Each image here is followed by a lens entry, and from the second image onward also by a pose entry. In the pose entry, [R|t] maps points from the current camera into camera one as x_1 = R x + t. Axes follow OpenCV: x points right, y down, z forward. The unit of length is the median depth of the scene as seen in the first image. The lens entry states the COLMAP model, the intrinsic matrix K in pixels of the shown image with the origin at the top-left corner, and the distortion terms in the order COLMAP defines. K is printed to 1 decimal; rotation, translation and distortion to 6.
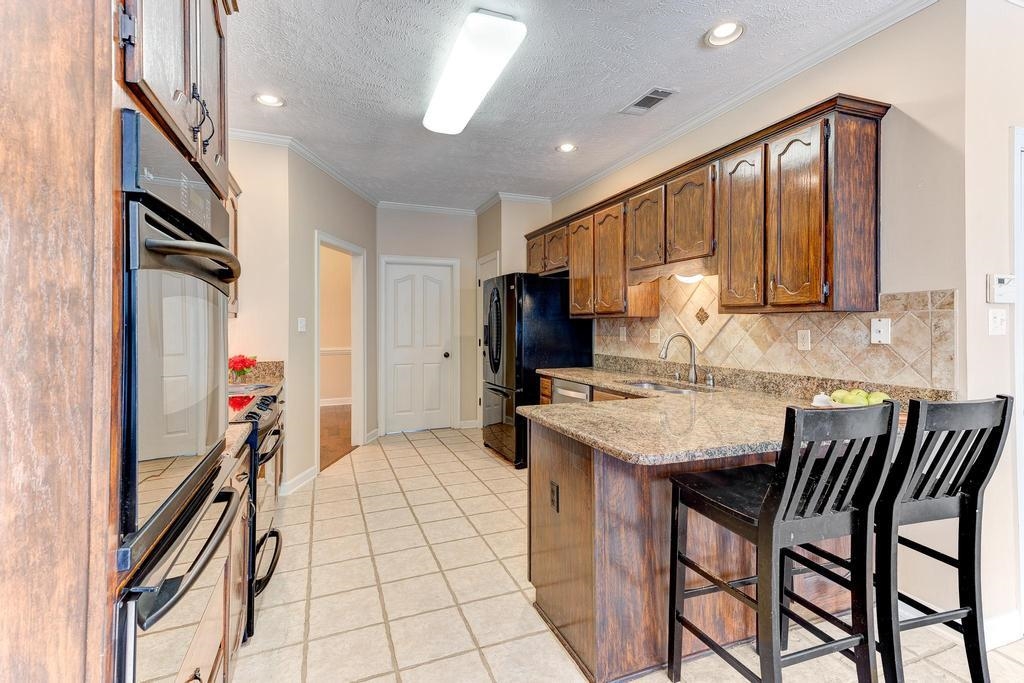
lens RADIAL K [[477.1, 0, 512.5], [0, 477.1, 321.3], [0, 0, 1]] dist [0.030346, -0.000365]
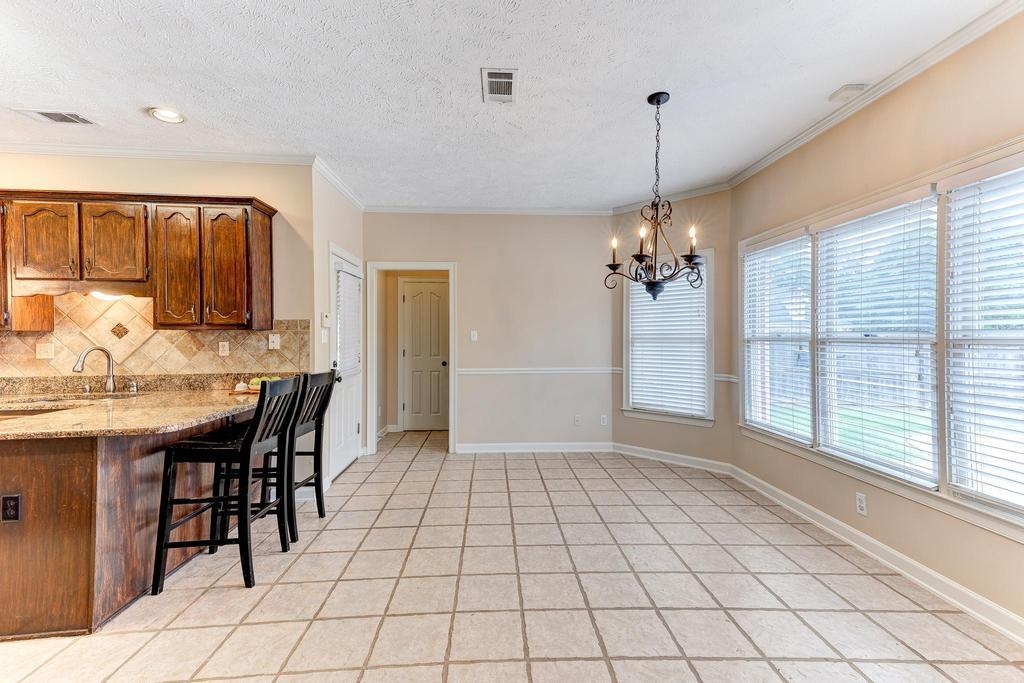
lens RADIAL K [[447.5, 0, 512.0], [0, 447.5, 341.5], [0, 0, 1]] dist [0.027228, 0.000069]
pose [[0.332312, -0.008962, 0.943127, -0.393335], [-0.001251, 0.999950, 0.009942, 0.002654], [-0.943169, -0.004484, 0.332285, -0.269301]]
